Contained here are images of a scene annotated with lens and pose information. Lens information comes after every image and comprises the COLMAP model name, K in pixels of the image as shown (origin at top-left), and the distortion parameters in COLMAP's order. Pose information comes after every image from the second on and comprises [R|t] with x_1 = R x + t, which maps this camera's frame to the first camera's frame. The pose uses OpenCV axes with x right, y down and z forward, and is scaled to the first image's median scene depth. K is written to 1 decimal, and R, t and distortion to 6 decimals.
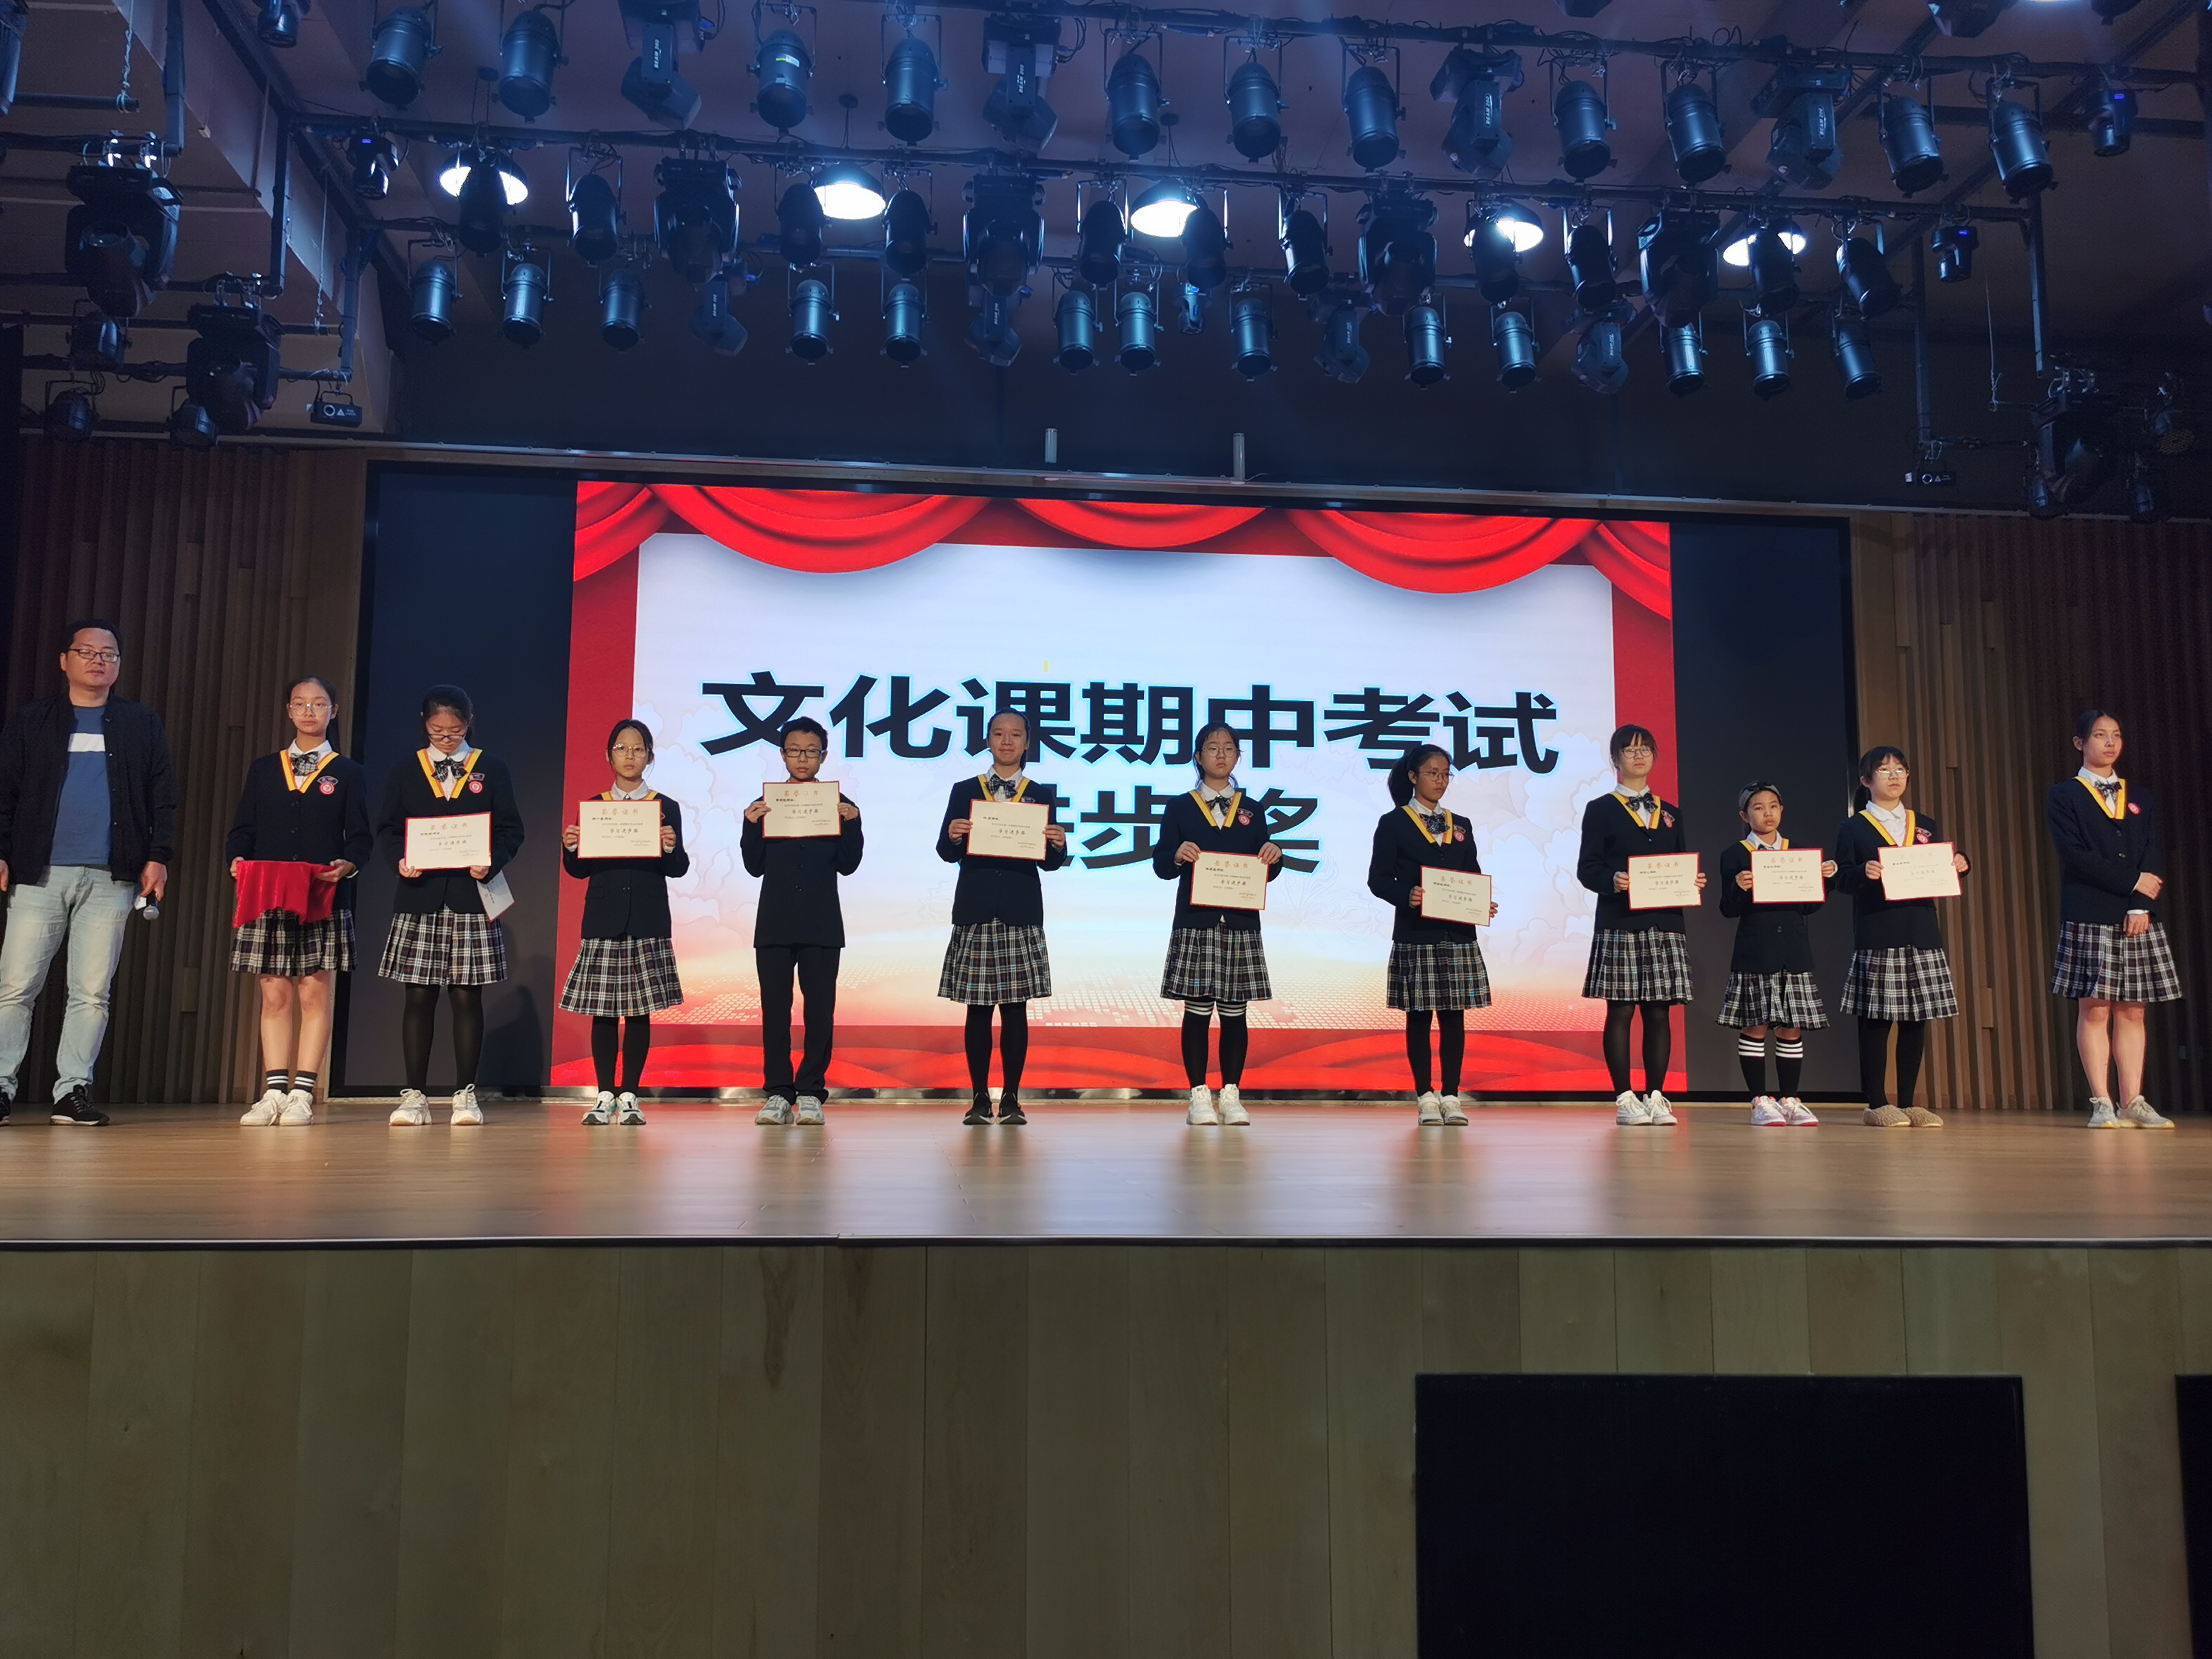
lens RADIAL K [[1937.8, 0, 1112.3], [0, 1937.8, 817.1], [0, 0, 1]] dist [0.036021, 0.000014]
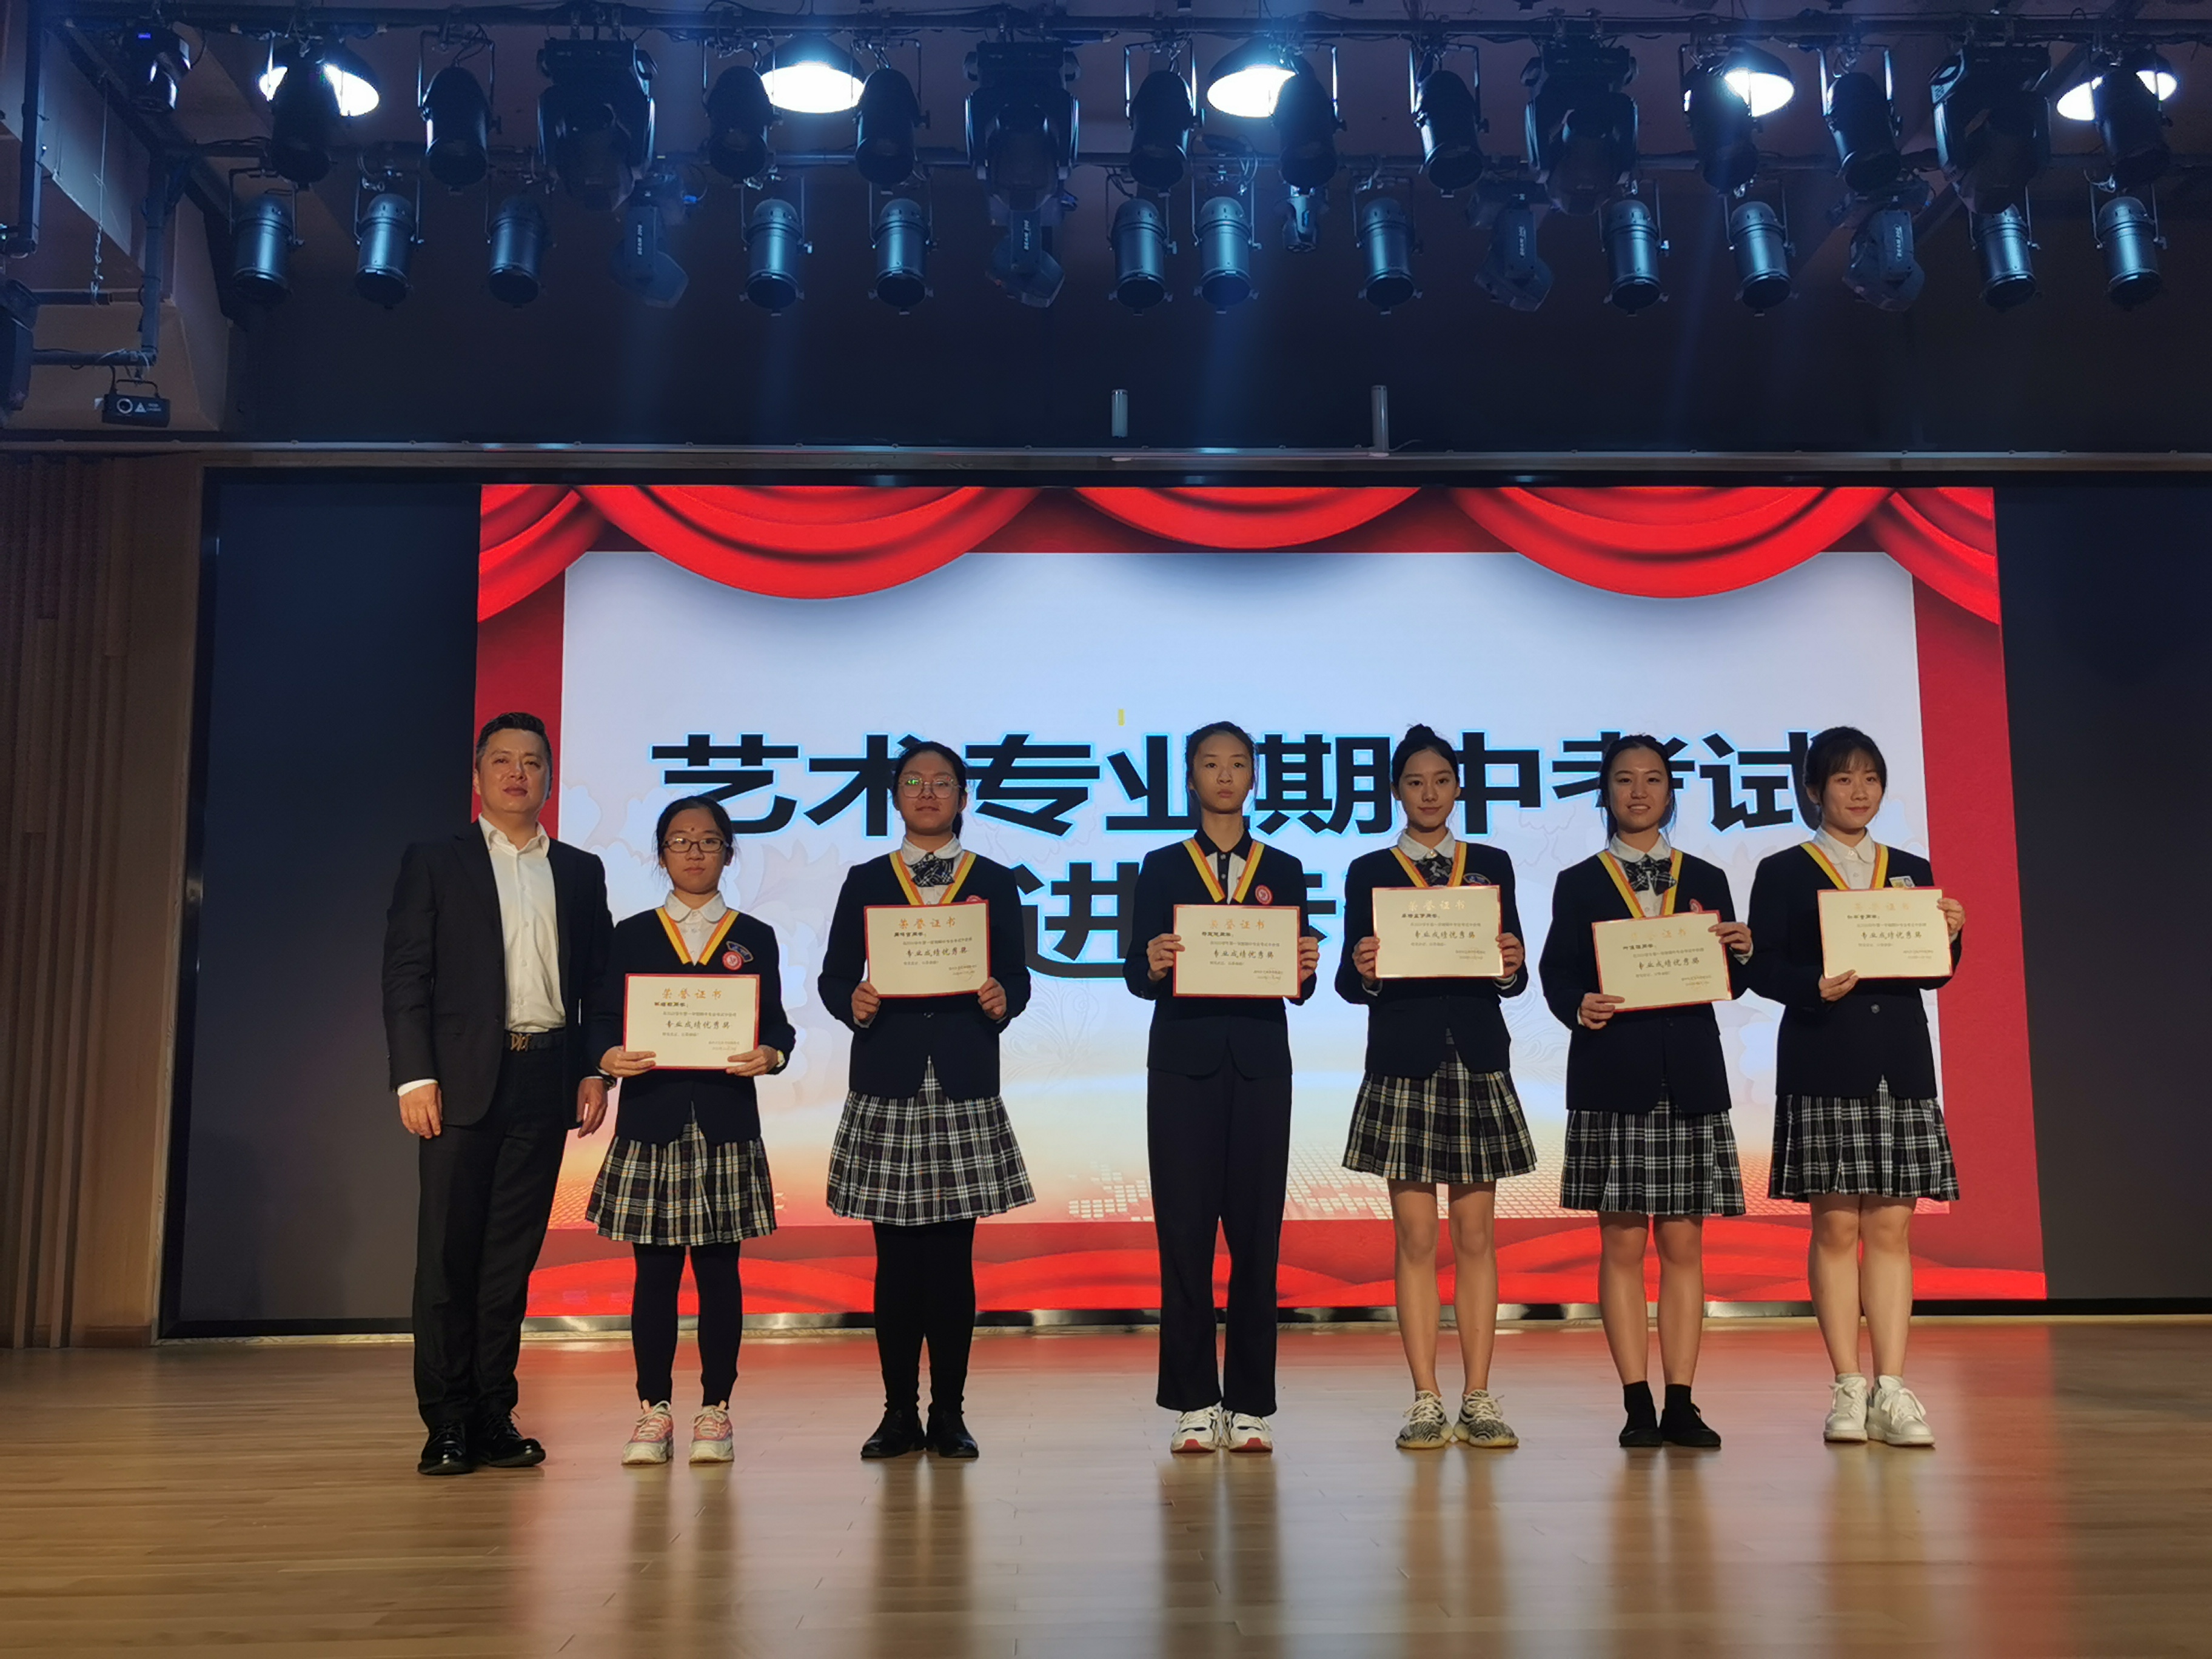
lens RADIAL K [[2347.2, 0, 1178.7], [0, 2347.2, 887.7], [0, 0, 1]] dist [0.022678, 0.015130]
pose [[0.996394, -0.020660, -0.082296, 0.063227], [0.021920, 0.999655, 0.014439, -0.026074], [0.081969, -0.016190, 0.996503, 0.121902]]
